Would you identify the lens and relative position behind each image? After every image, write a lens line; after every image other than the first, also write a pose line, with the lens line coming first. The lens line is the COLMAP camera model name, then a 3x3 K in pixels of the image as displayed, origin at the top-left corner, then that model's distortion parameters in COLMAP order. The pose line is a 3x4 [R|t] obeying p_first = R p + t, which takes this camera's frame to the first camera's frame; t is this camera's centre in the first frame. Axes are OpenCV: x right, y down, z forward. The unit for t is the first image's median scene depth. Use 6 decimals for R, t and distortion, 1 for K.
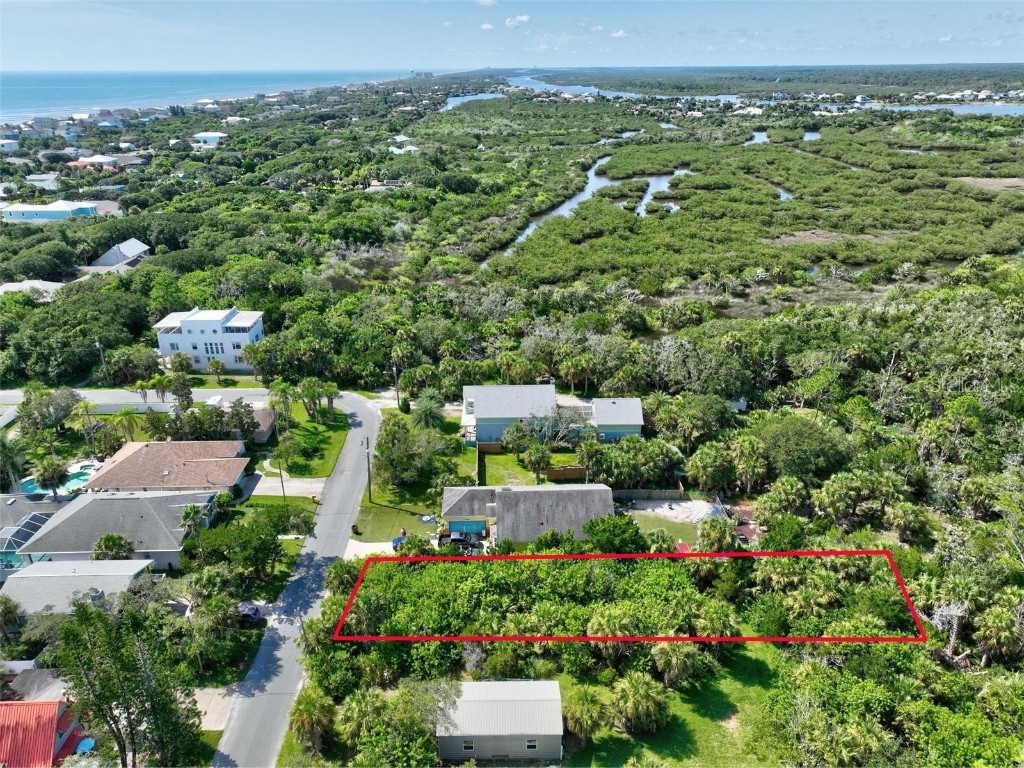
lens RADIAL K [[722.6, 0, 512.0], [0, 722.6, 384.0], [0, 0, 1]] dist [0.001988, 0.011997]
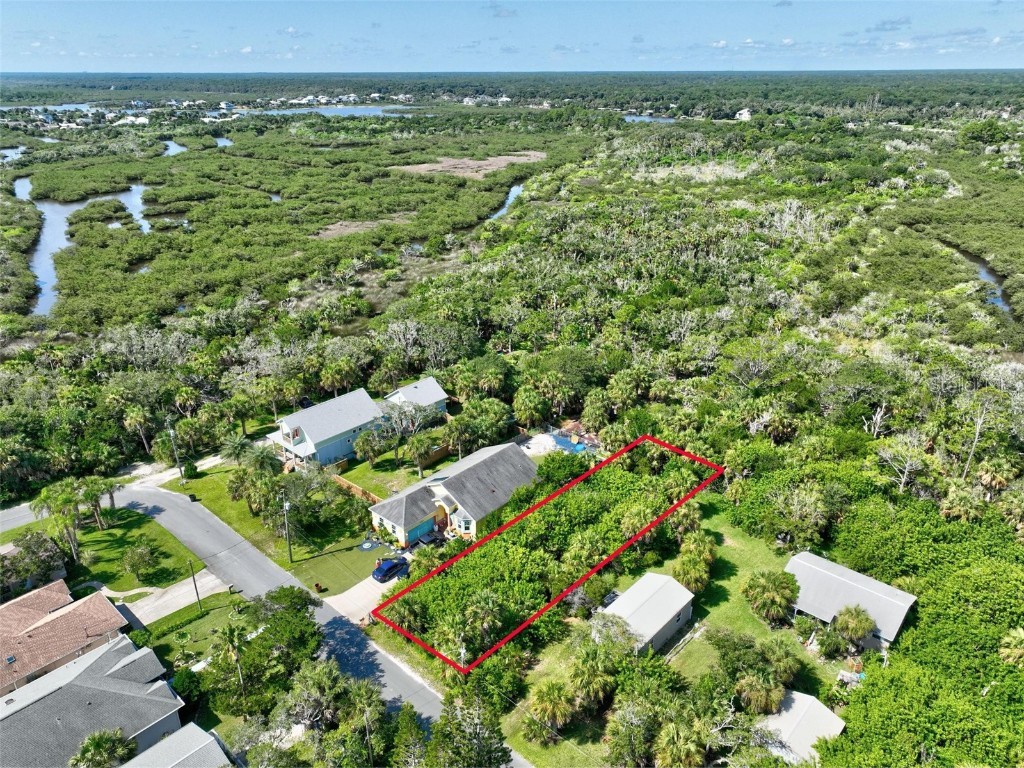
lens RADIAL K [[722.6, 0, 512.0], [0, 722.6, 384.0], [0, 0, 1]] dist [0.001988, 0.011997]
pose [[0.677032, -0.288665, 0.676978, -0.381546], [0.294822, 0.949211, 0.109900, -0.041851], [-0.674320, 0.125182, 0.727752, 0.106027]]
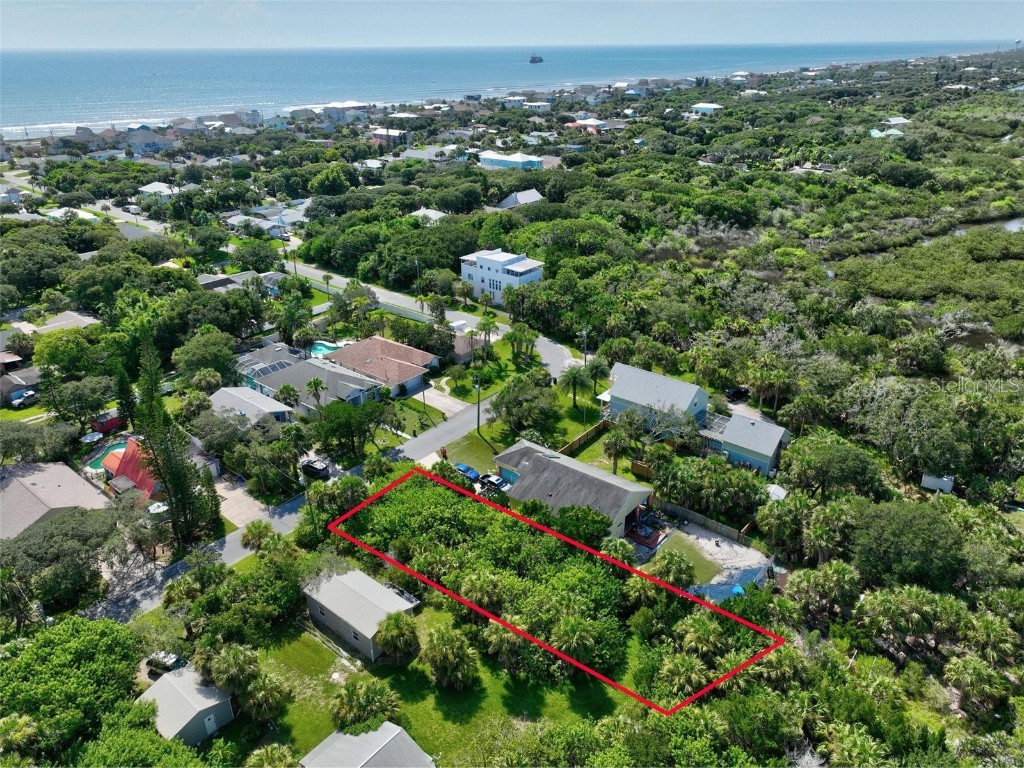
lens RADIAL K [[722.6, 0, 512.0], [0, 722.6, 384.0], [0, 0, 1]] dist [0.001988, 0.011997]
pose [[0.763361, 0.276370, -0.583866, 0.336924], [-0.257656, 0.959112, 0.117124, -0.038940], [0.592362, 0.061029, 0.803357, 0.081429]]
